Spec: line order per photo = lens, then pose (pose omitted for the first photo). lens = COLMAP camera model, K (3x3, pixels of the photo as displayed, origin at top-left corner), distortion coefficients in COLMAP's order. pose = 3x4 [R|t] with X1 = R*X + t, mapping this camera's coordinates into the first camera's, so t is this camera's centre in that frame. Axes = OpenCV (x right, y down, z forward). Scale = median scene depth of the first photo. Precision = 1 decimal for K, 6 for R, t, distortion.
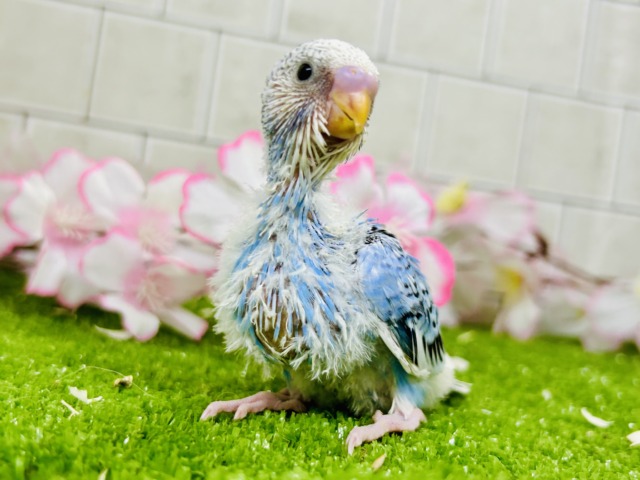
lens RADIAL K [[796.1, 0, 335.1], [0, 796.1, 239.5], [0, 0, 1]] dist [0.014919, -0.035519]
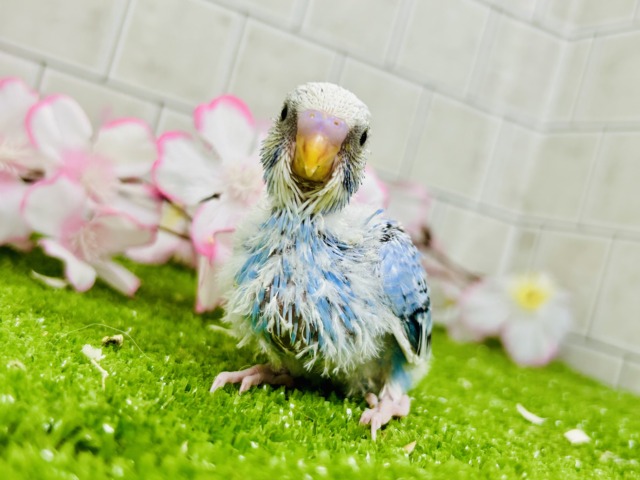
lens RADIAL K [[796.1, 0, 335.1], [0, 796.1, 239.5], [0, 0, 1]] dist [0.014919, -0.035519]
pose [[0.964298, 0.132780, 0.229128, -0.170238], [-0.143670, 0.989126, 0.031439, -0.010066], [-0.222462, -0.063236, 0.972888, -0.005172]]
